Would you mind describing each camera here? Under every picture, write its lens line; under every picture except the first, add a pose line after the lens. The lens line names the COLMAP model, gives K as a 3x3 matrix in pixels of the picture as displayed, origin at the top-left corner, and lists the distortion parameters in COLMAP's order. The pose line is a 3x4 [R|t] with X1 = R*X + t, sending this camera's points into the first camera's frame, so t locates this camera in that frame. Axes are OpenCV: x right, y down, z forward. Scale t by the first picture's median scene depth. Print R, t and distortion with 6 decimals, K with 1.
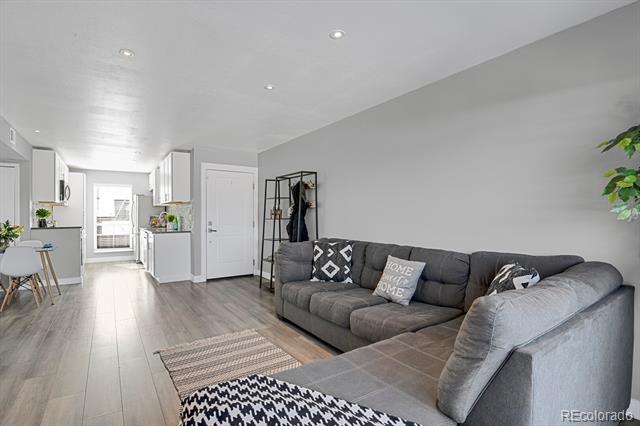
lens RADIAL K [[314.0, 0, 321.3], [0, 314.0, 212.9], [0, 0, 1]] dist [-0.022290, -0.002953]
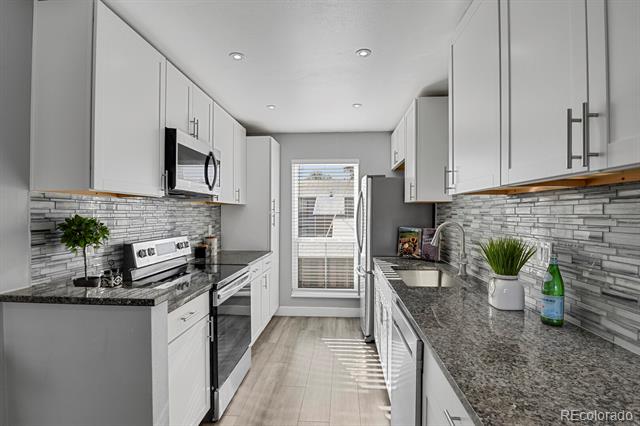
lens RADIAL K [[314.0, 0, 316.9], [0, 314.0, 218.1], [0, 0, 1]] dist [-0.022290, -0.002953]
pose [[0.775433, 0.019313, -0.631135, -0.613106], [-0.003061, 0.999635, 0.026828, -0.021604], [0.631423, -0.018871, 0.775209, 1.017316]]
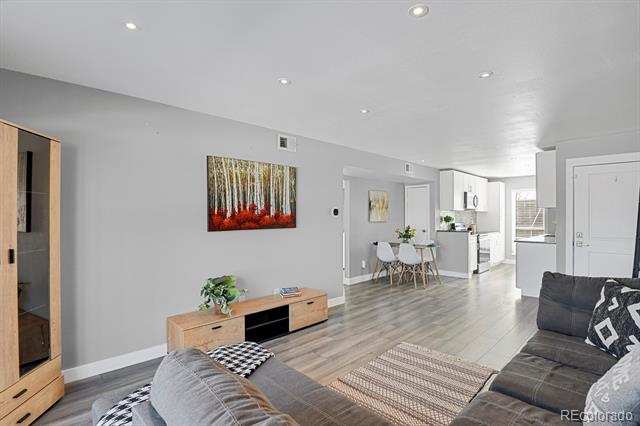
lens RADIAL K [[314.0, 0, 323.6], [0, 314.0, 215.7], [0, 0, 1]] dist [-0.022290, -0.002953]
pose [[0.180265, 0.003396, -0.983612, 0.333938], [0.009622, 0.999940, 0.005216, -0.028600], [0.983571, -0.010405, 0.180222, 0.272383]]
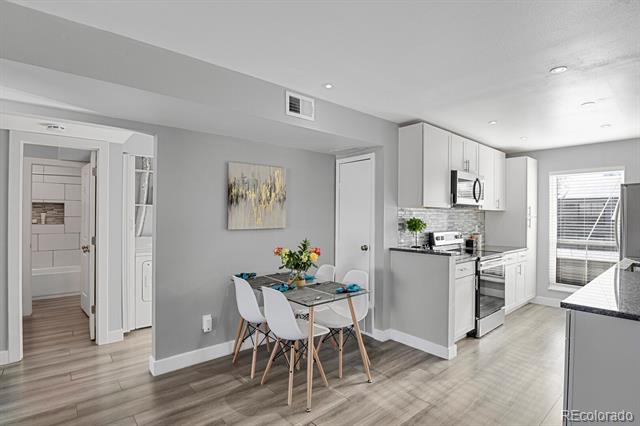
lens RADIAL K [[314.0, 0, 325.2], [0, 314.0, 215.0], [0, 0, 1]] dist [-0.022290, -0.002953]
pose [[0.104822, 0.003784, -0.994484, -0.304881], [0.000959, 0.999992, 0.003906, -0.024254], [0.994491, -0.001364, 0.104818, 0.827540]]
